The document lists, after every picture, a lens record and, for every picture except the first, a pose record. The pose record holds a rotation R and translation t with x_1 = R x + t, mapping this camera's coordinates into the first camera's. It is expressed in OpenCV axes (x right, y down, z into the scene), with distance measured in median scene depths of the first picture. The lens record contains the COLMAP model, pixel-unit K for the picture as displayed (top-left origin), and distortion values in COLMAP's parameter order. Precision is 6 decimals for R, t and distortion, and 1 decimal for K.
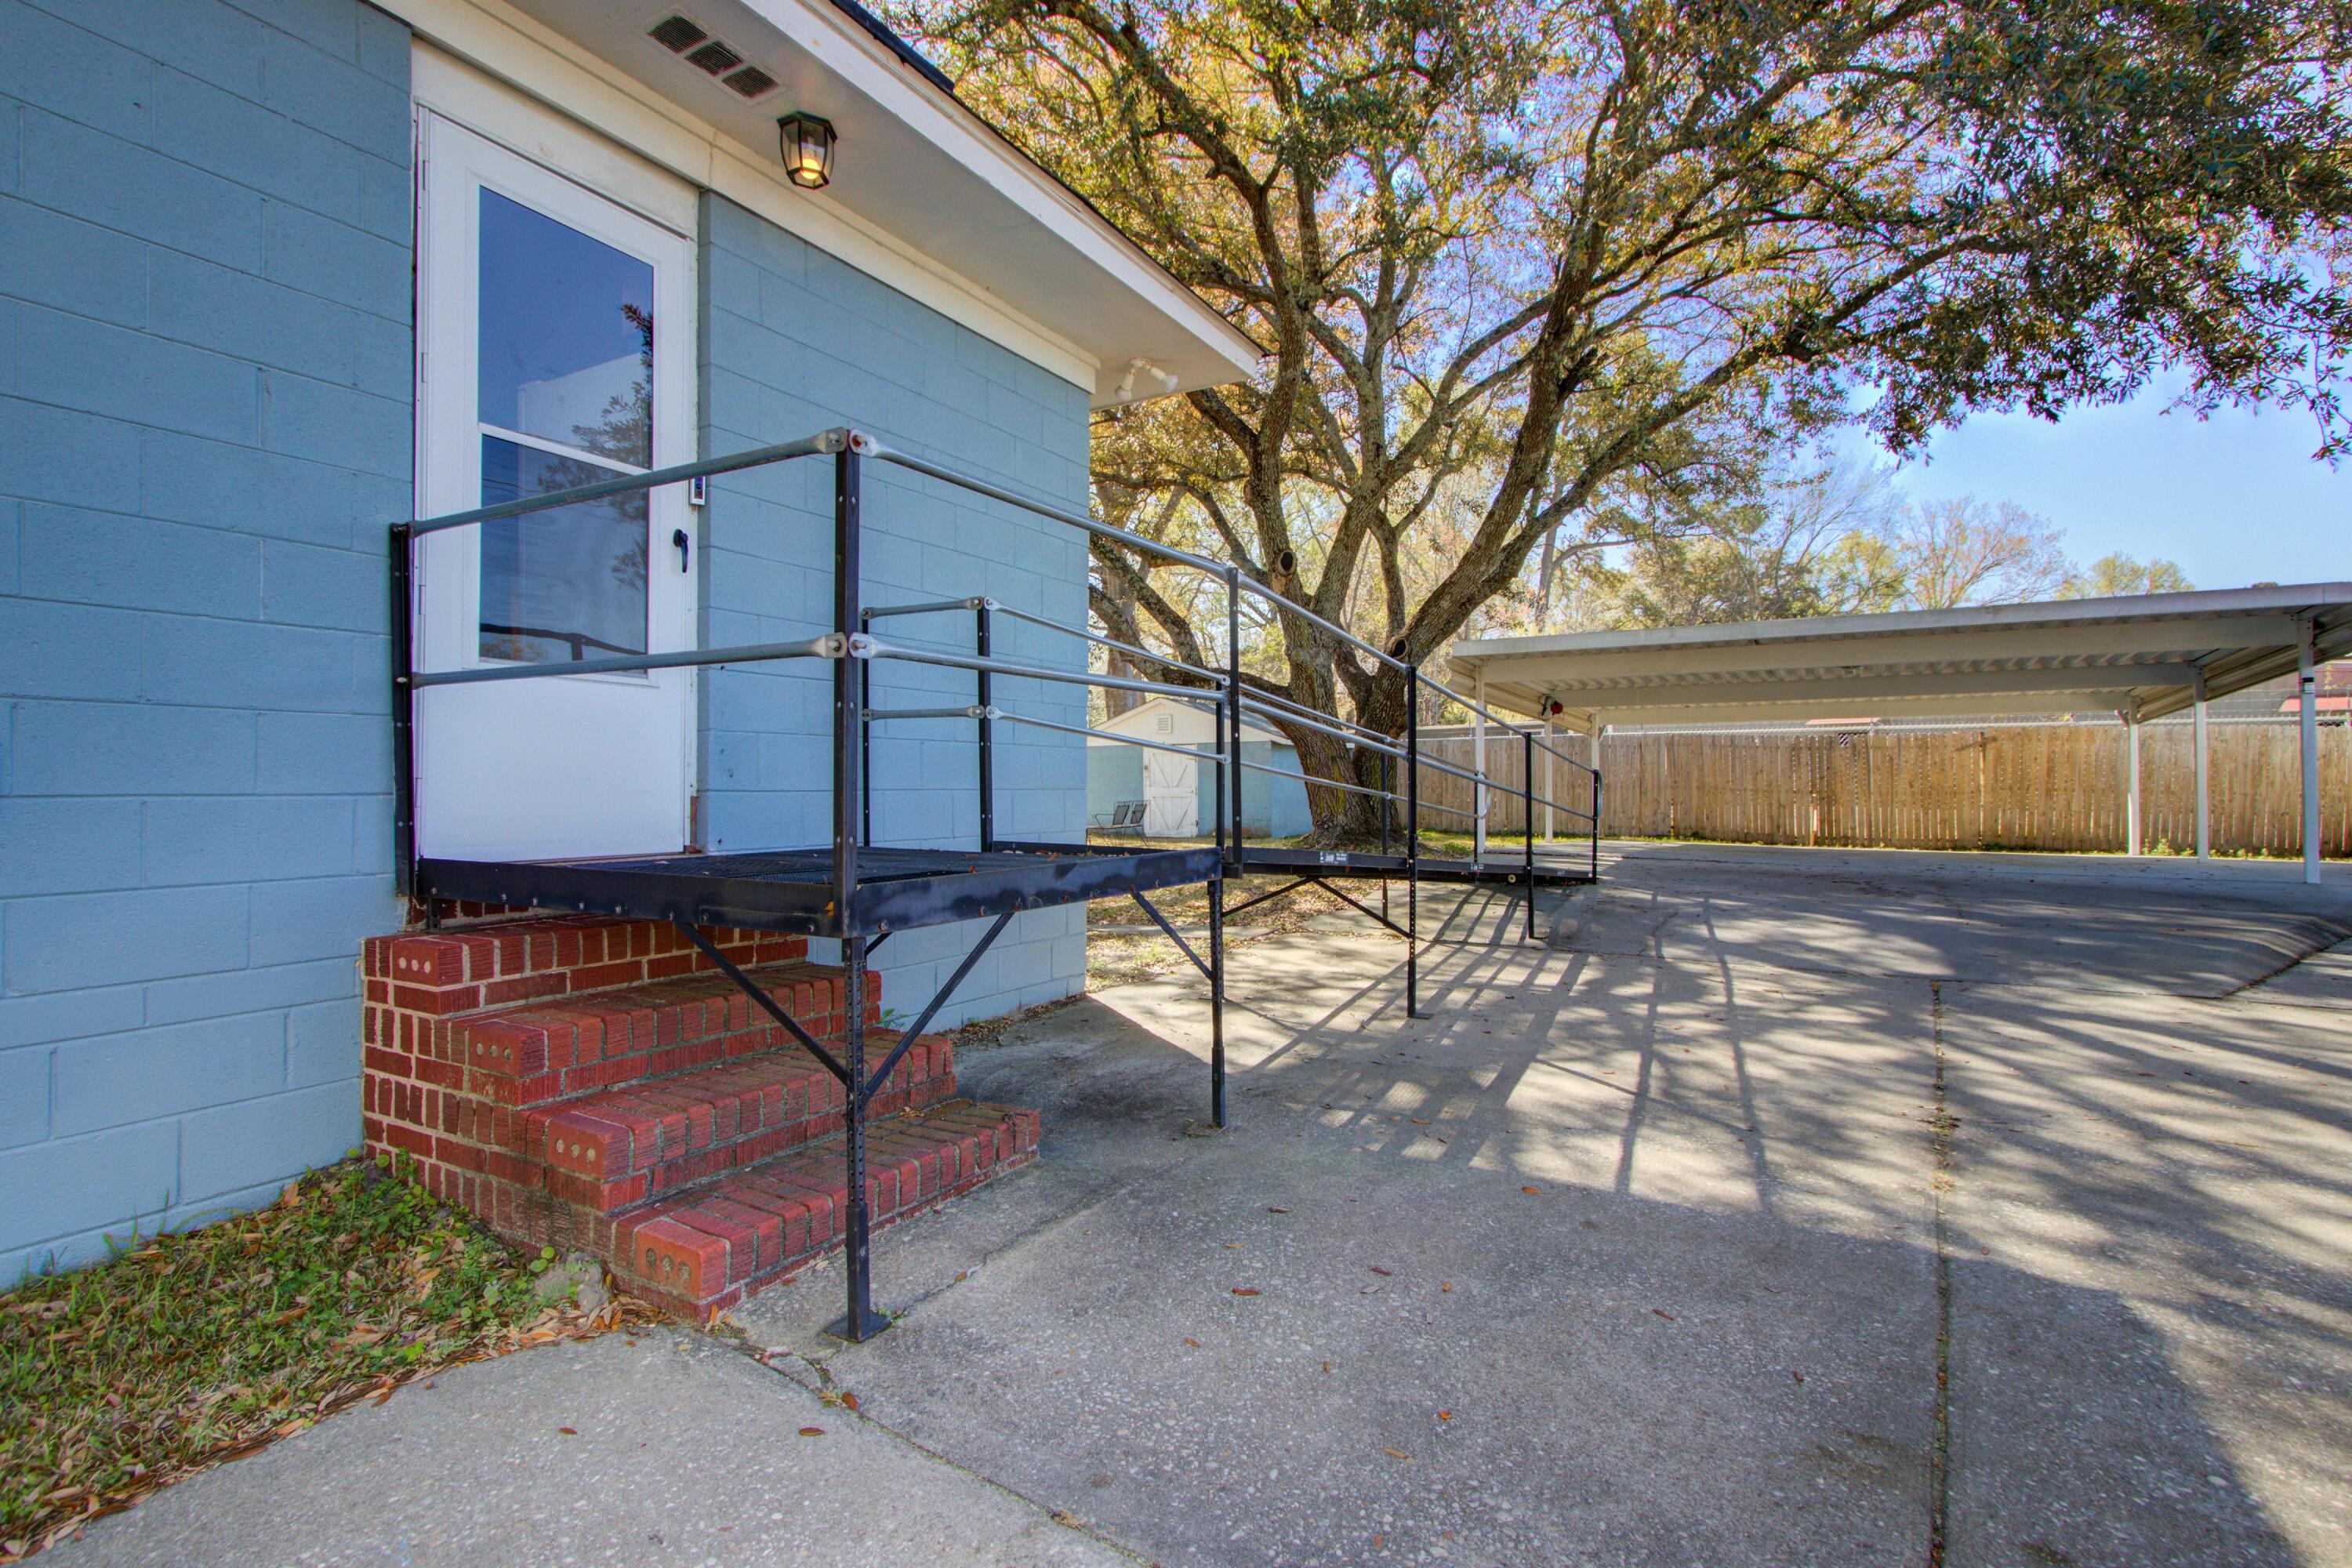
lens RADIAL K [[1081.3, 0, 1177.5], [0, 1081.3, 781.6], [0, 0, 1]] dist [0.010087, -0.000183]
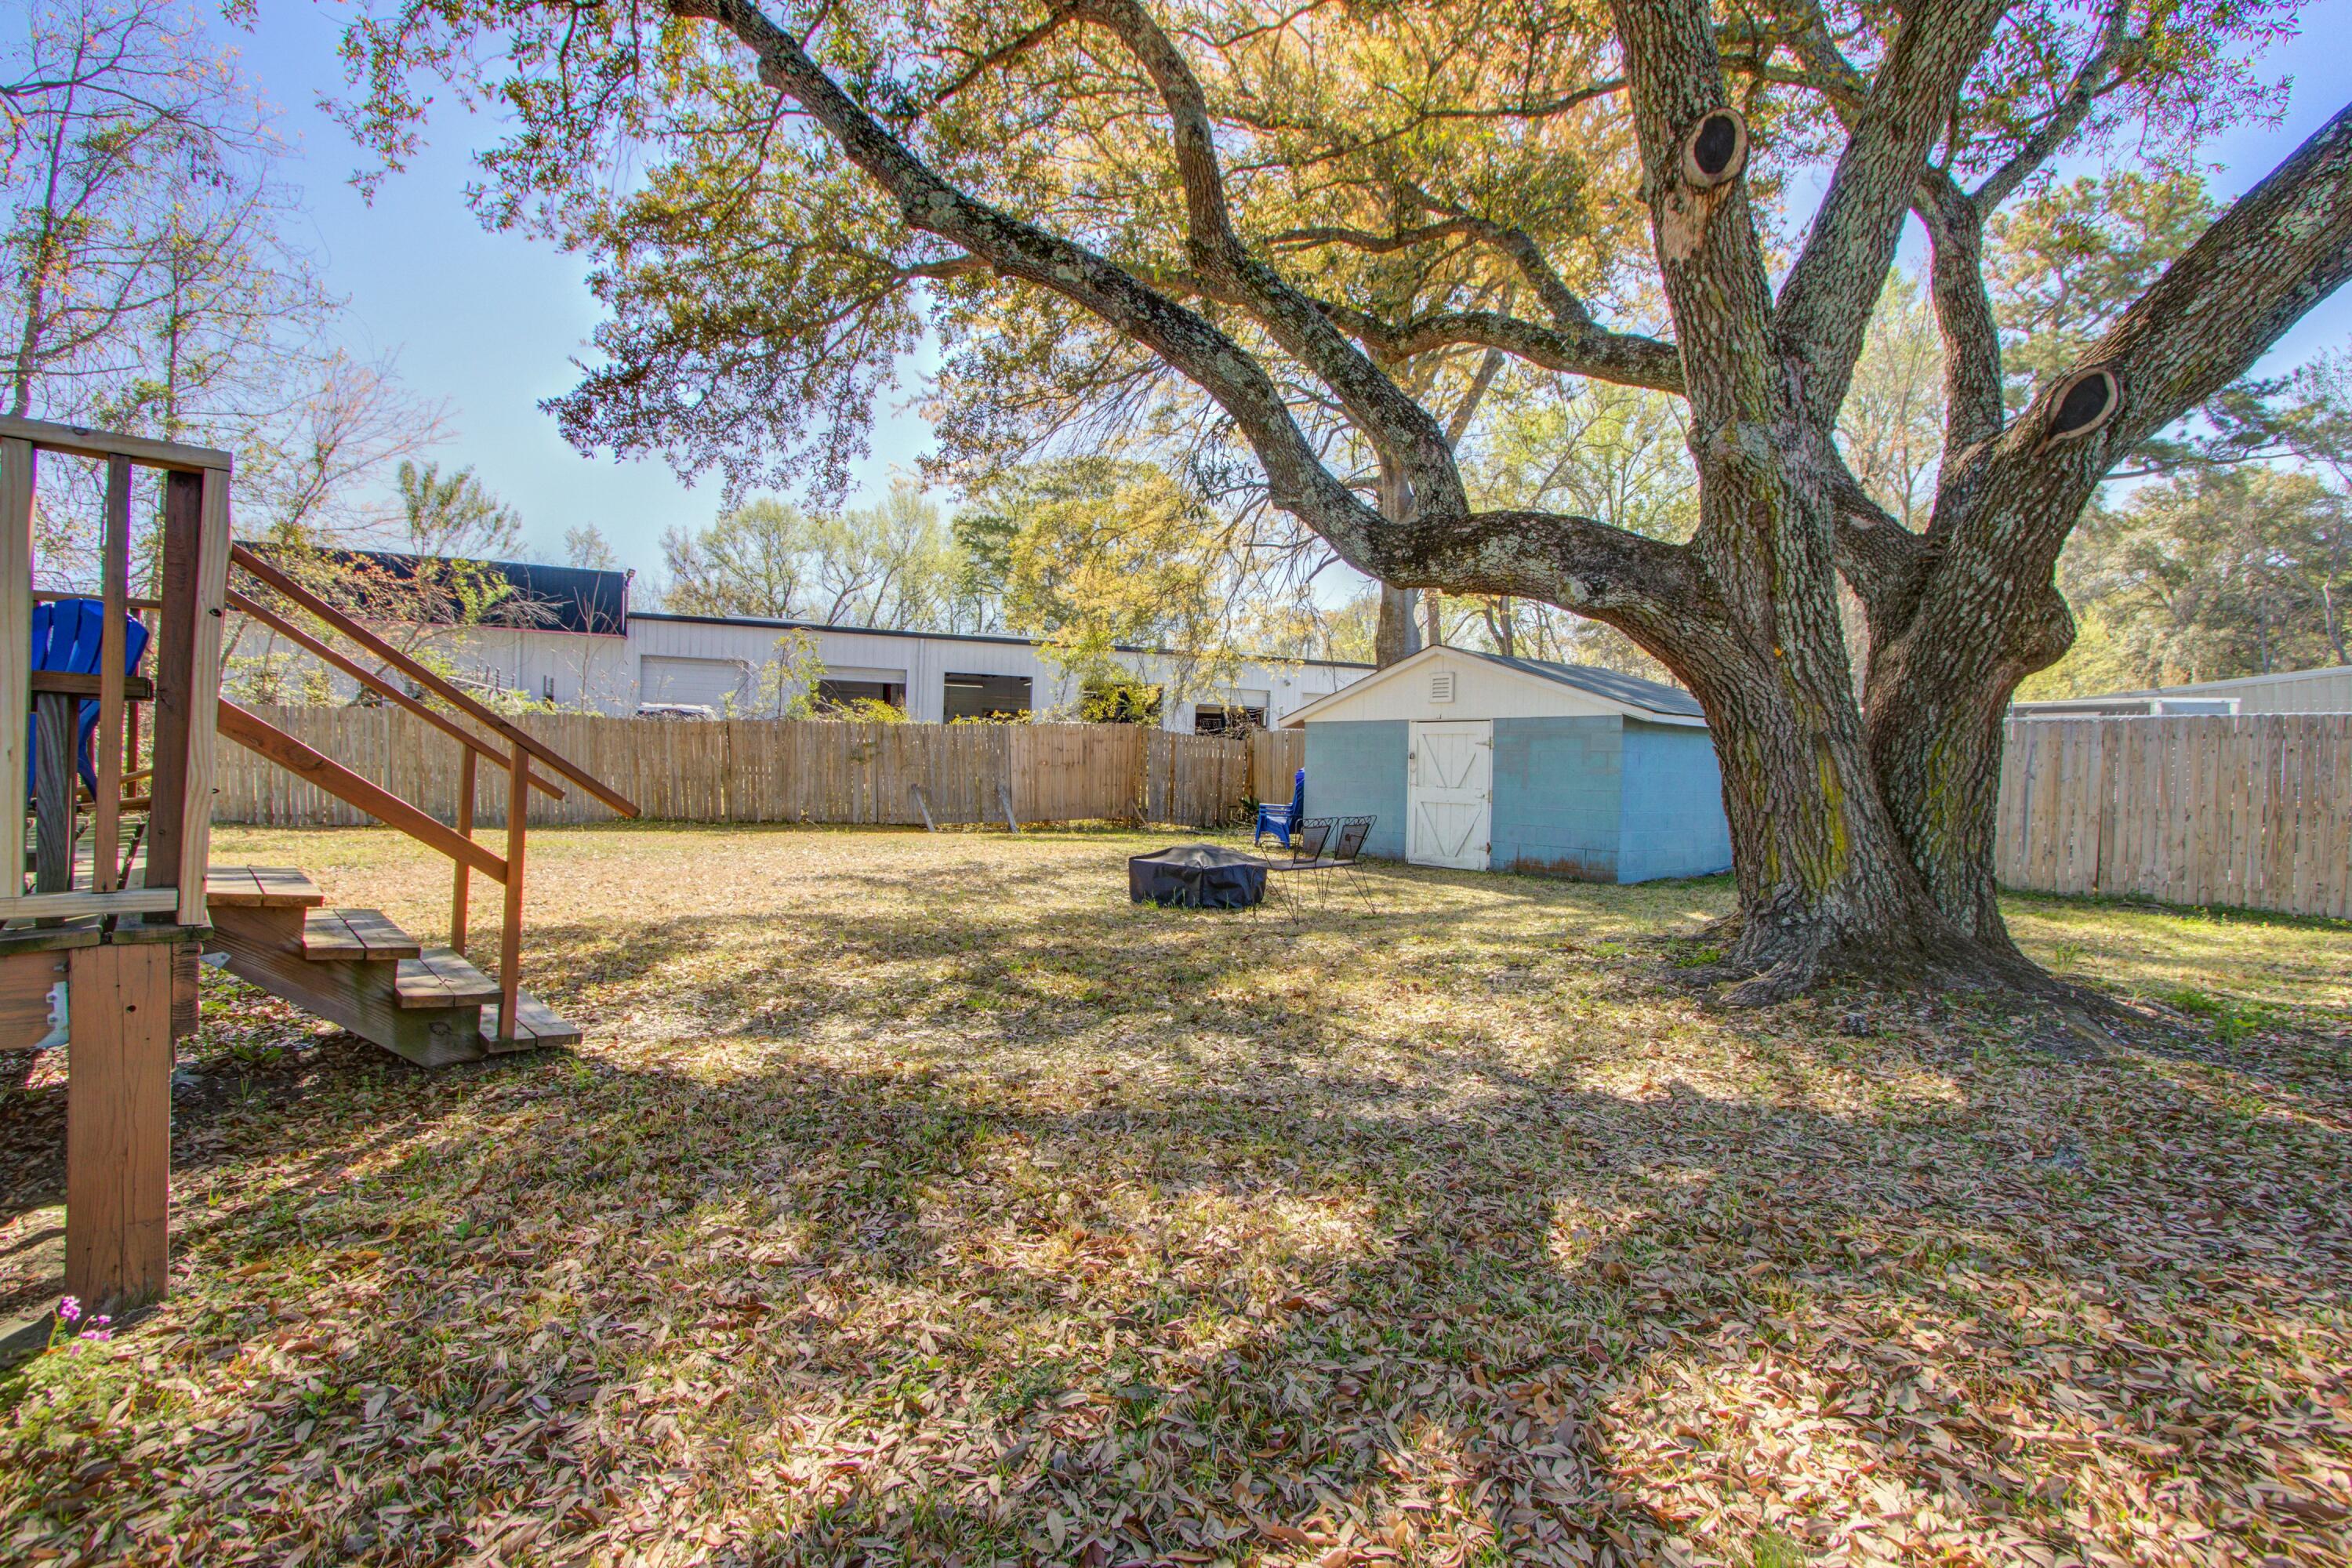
lens RADIAL K [[1081.3, 0, 1172.0], [0, 1081.3, 770.4], [0, 0, 1]] dist [0.010087, -0.000183]
pose [[0.954761, 0.033597, -0.295471, 0.037365], [-0.032934, 0.999431, 0.007222, -0.006306], [0.295546, 0.002836, 0.955324, 0.509094]]
